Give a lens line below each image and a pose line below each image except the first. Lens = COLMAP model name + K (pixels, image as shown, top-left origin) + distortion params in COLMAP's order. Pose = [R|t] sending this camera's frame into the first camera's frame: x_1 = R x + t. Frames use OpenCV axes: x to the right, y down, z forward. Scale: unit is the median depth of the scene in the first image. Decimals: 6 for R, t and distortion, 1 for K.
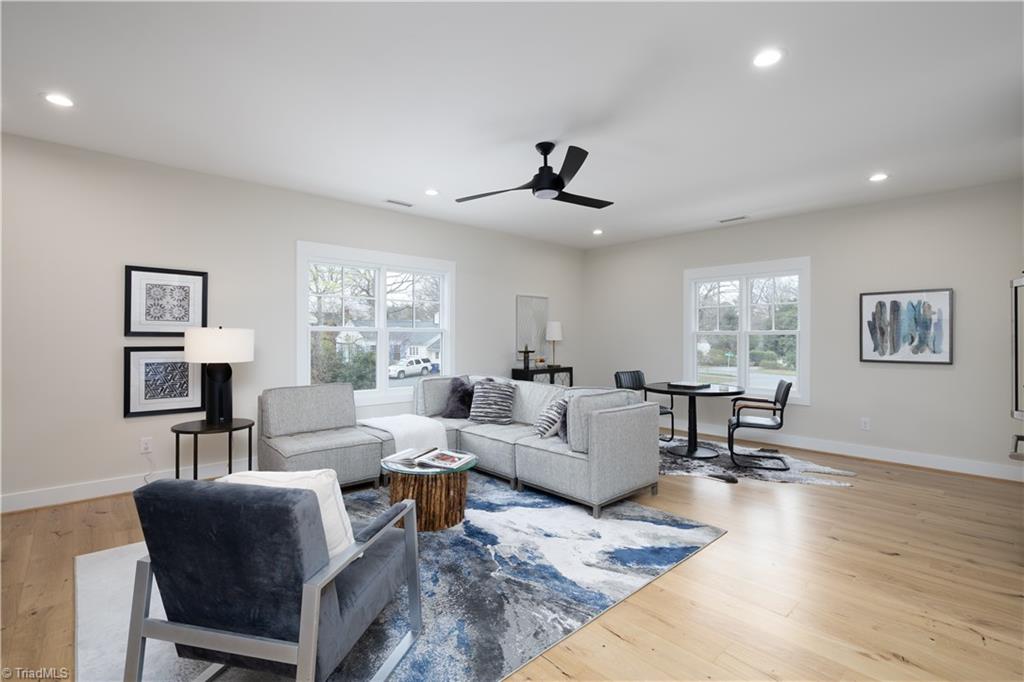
lens RADIAL K [[470.2, 0, 516.6], [0, 470.2, 337.3], [0, 0, 1]] dist [0.004856, 0.000533]
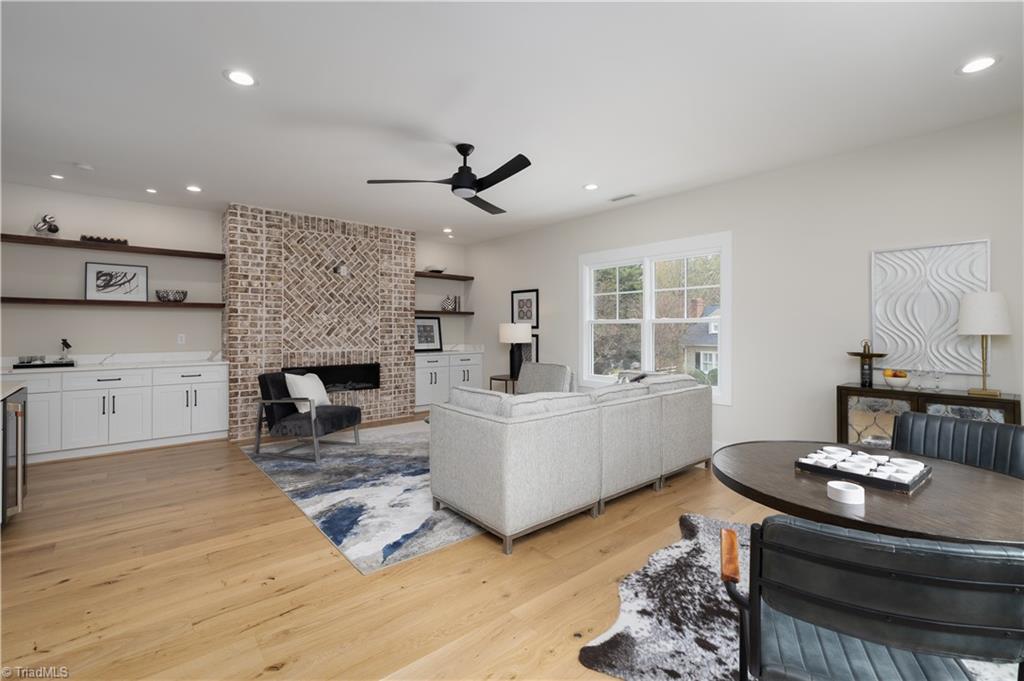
lens RADIAL K [[455.3, 0, 514.7], [0, 455.3, 329.7], [0, 0, 1]] dist [0.000551, -0.000344]
pose [[-0.044737, 0.000209, -0.998999, 0.988249], [-0.001823, 0.999998, 0.000291, 0.003846], [0.998997, 0.001834, -0.044736, 1.065980]]
